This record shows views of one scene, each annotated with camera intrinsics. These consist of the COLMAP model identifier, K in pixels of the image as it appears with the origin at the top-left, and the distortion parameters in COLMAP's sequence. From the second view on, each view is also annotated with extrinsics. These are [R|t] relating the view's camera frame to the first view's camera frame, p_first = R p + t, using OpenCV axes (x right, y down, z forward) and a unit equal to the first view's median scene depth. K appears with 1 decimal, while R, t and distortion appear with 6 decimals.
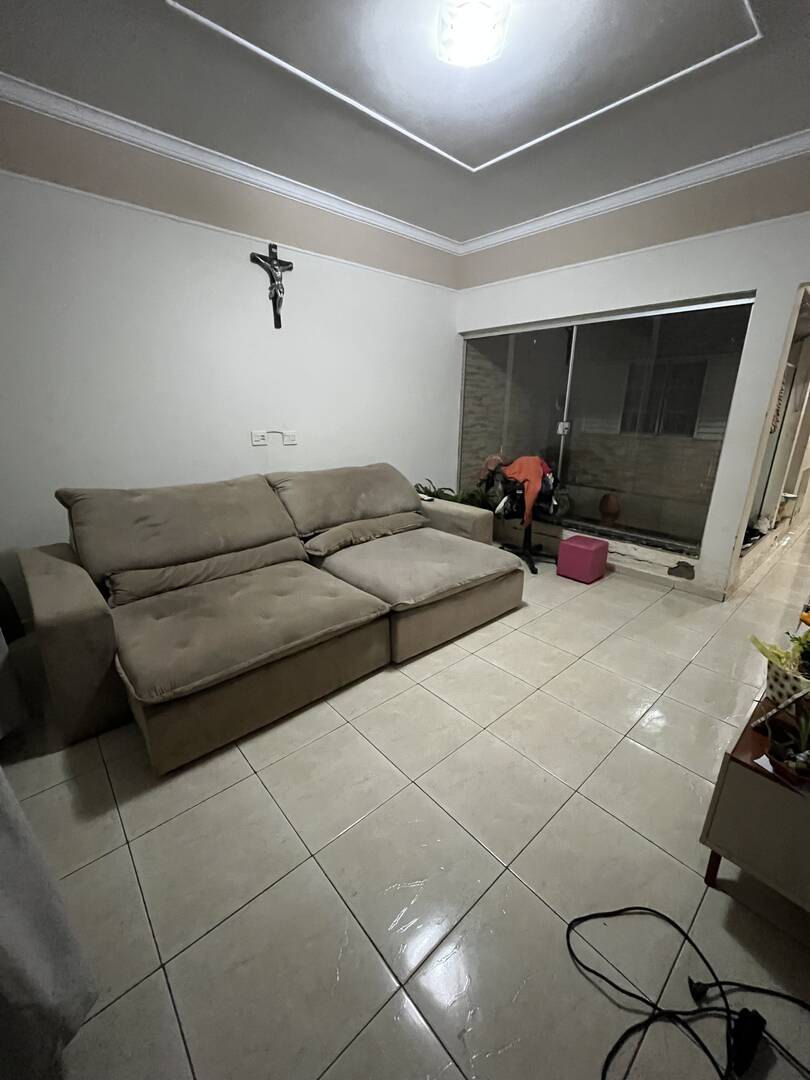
lens RADIAL K [[434.8, 0, 407.2], [0, 434.8, 541.0], [0, 0, 1]] dist [-0.003659, 0.000442]
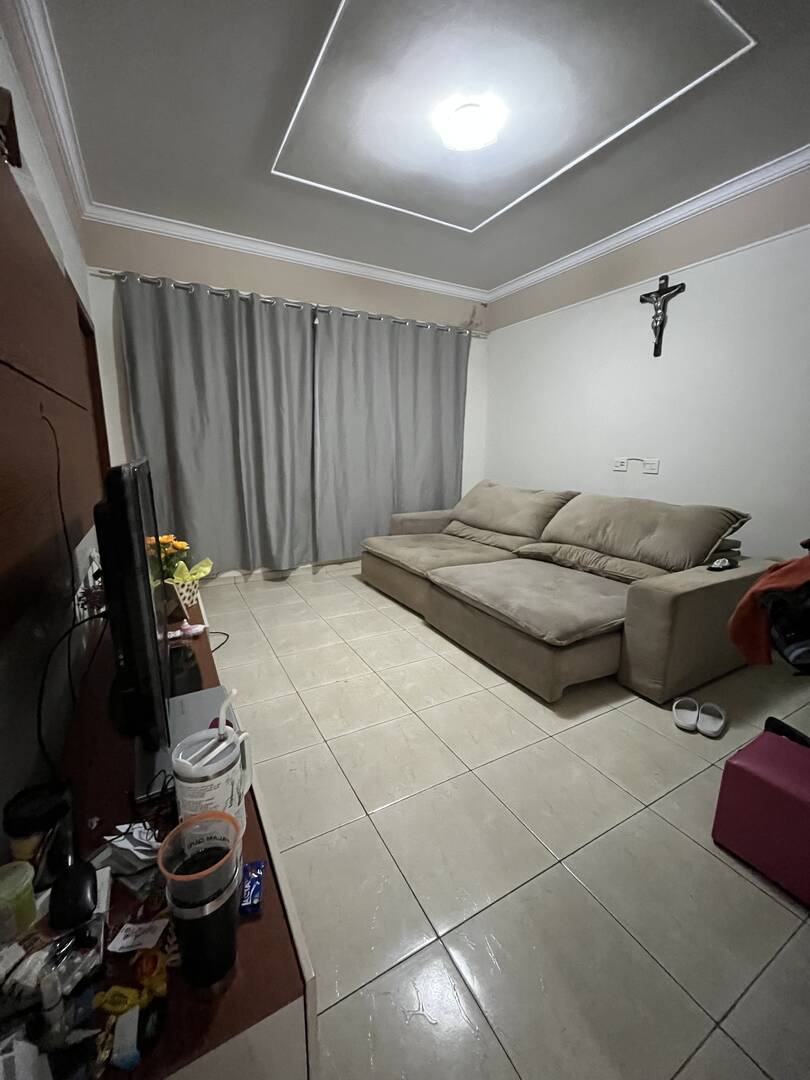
lens RADIAL K [[434.8, 0, 406.1], [0, 434.8, 541.1], [0, 0, 1]] dist [-0.003659, 0.000442]
pose [[-0.219719, 0.191602, -0.956563, 0.903899], [-0.308878, 0.916417, 0.254509, -0.187429], [0.925374, 0.351382, -0.142172, 0.798530]]
